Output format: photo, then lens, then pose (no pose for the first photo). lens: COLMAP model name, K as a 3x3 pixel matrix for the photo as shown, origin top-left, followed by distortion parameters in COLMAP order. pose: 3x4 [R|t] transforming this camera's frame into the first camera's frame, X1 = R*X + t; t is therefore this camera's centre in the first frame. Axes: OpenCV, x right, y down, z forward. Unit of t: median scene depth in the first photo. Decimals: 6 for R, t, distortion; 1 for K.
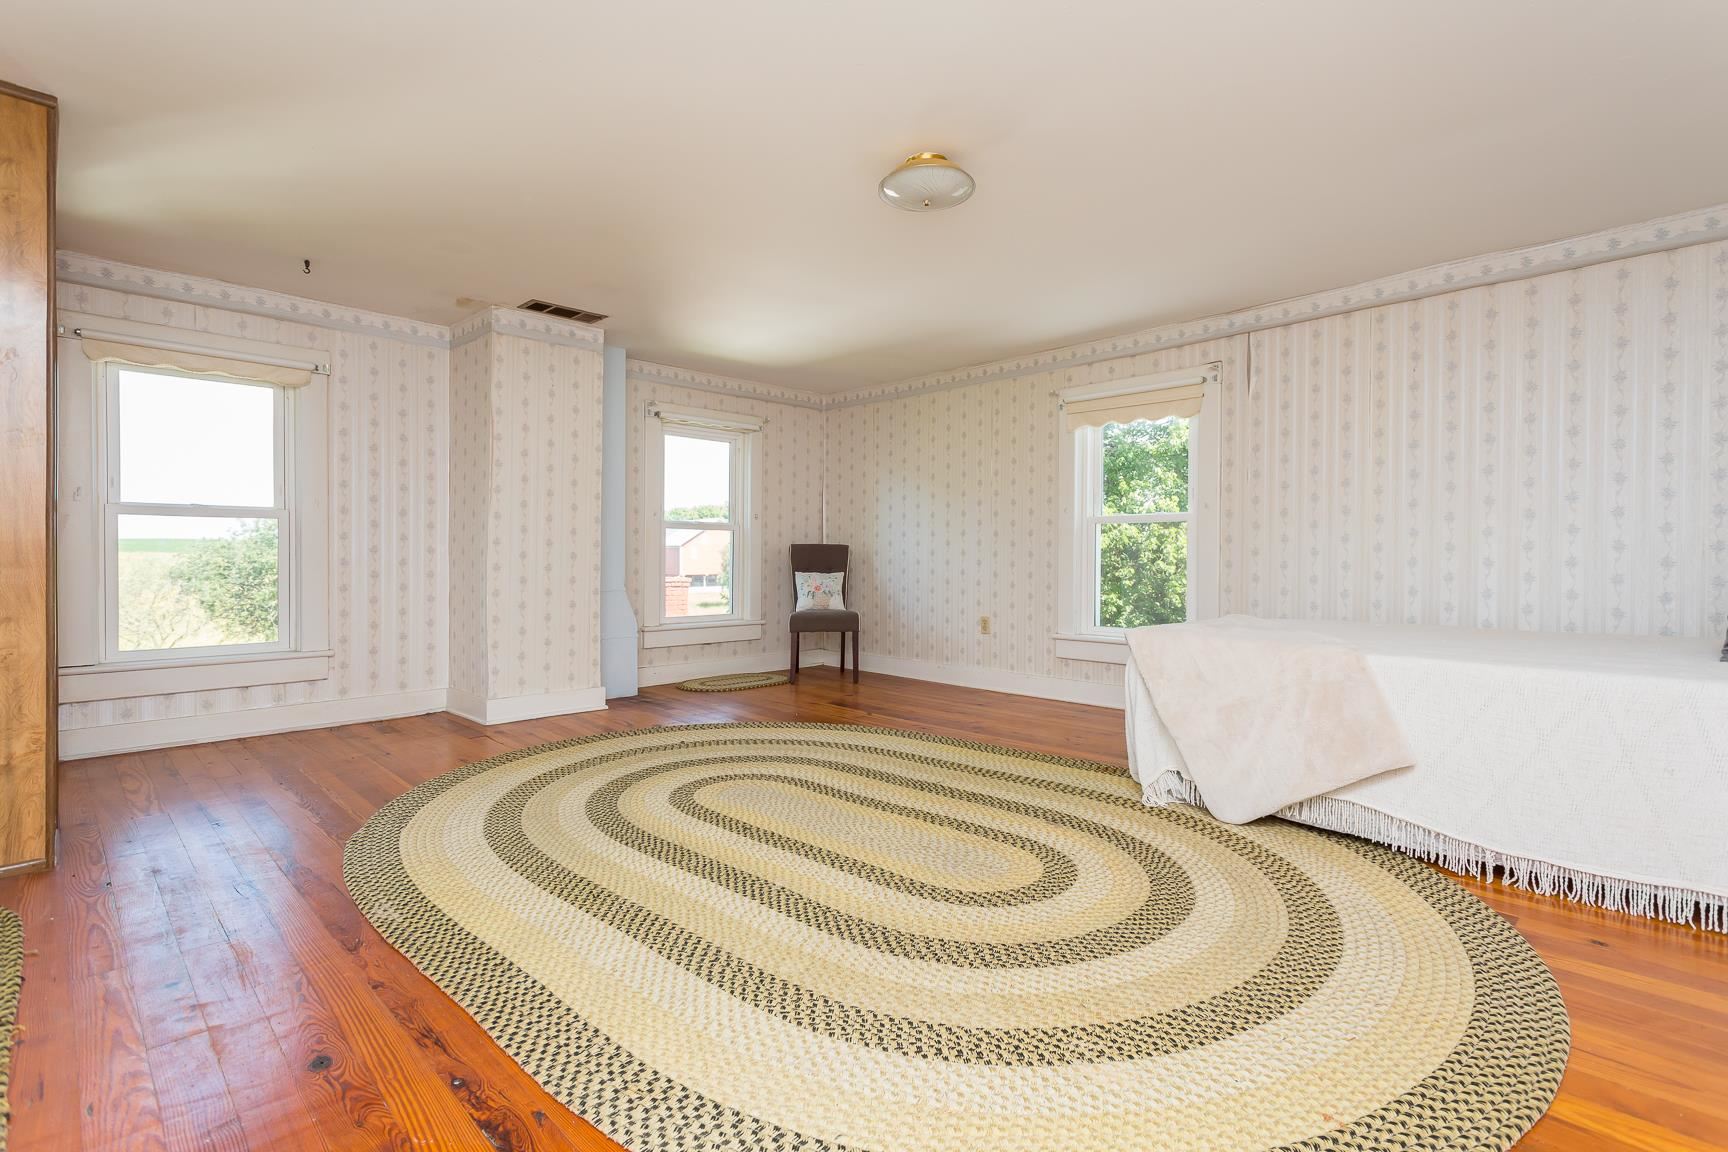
lens RADIAL K [[809.4, 0, 865.2], [0, 809.4, 569.8], [0, 0, 1]] dist [0.000851, 0.001932]
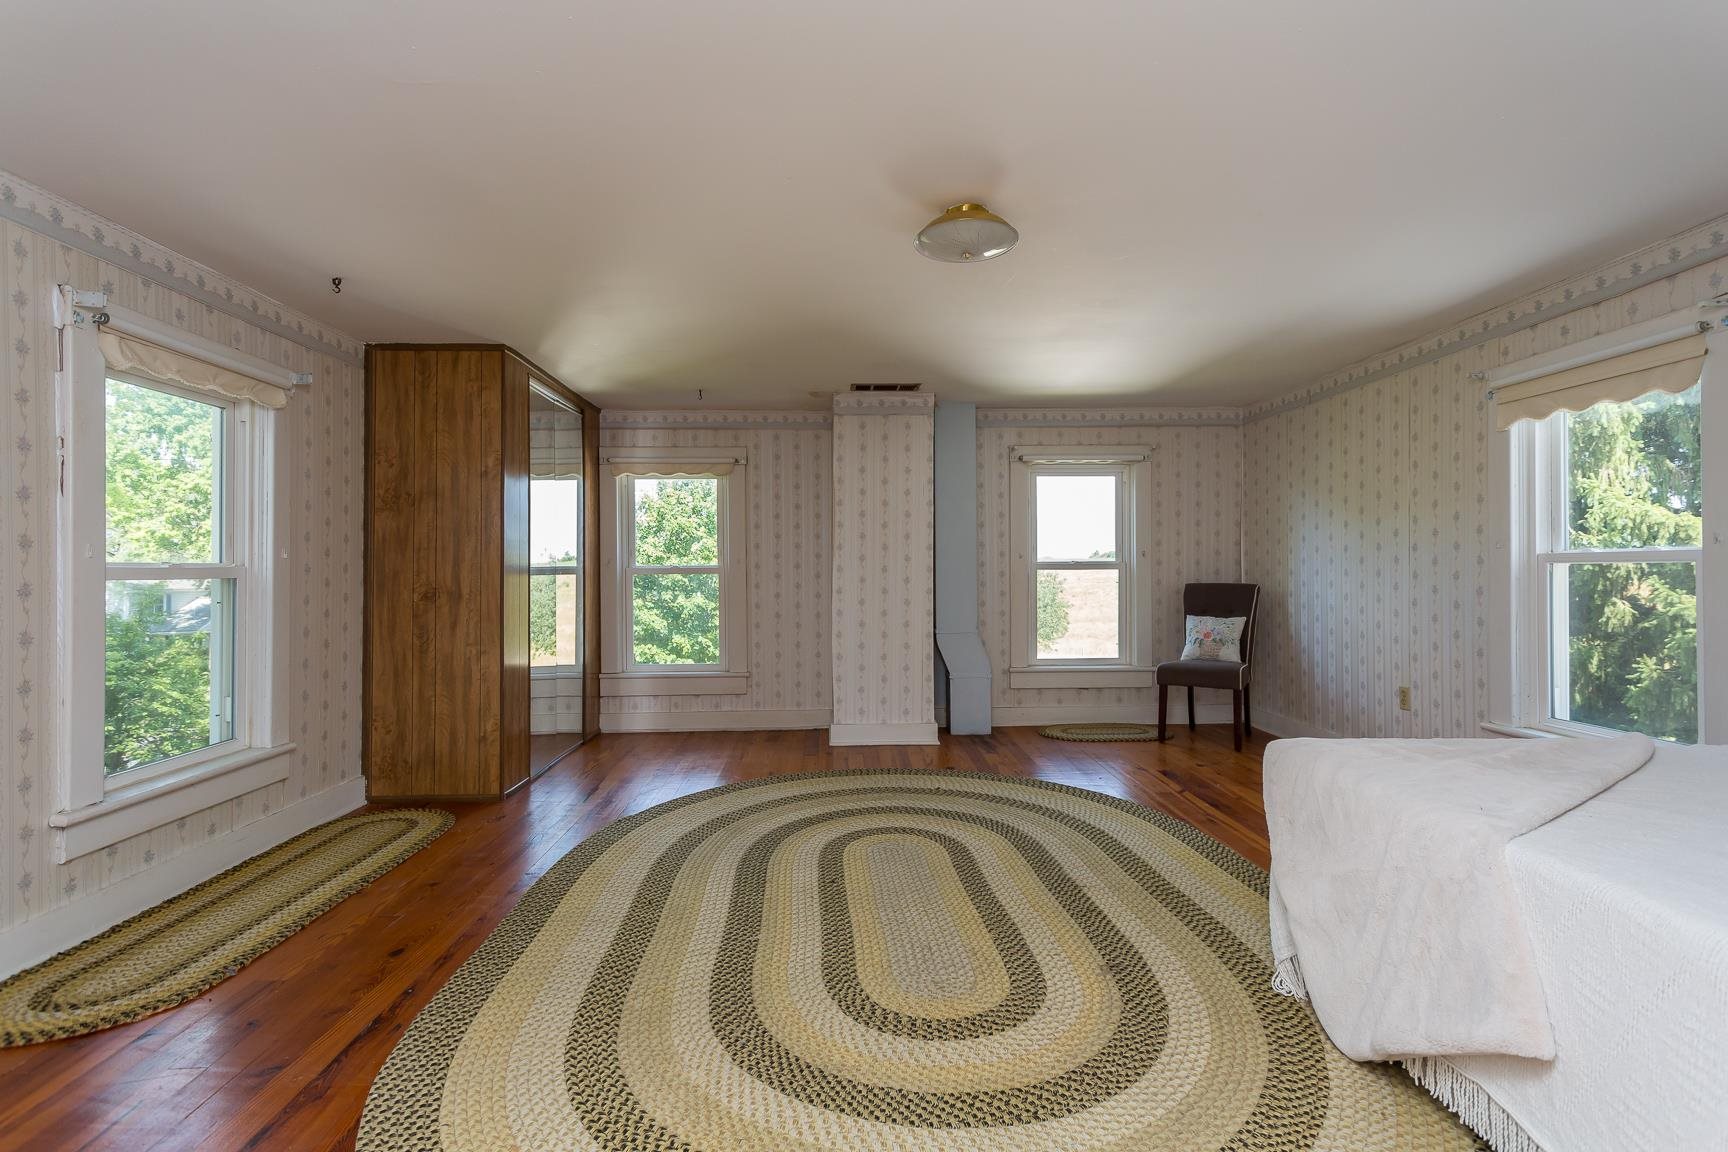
lens RADIAL K [[809.4, 0, 830.3], [0, 809.4, 582.0], [0, 0, 1]] dist [0.000851, 0.001932]
pose [[0.733276, -0.002553, -0.679927, 0.293937], [-0.001881, 0.999982, -0.005784, -0.035367], [0.679929, 0.005521, 0.733257, 0.106896]]
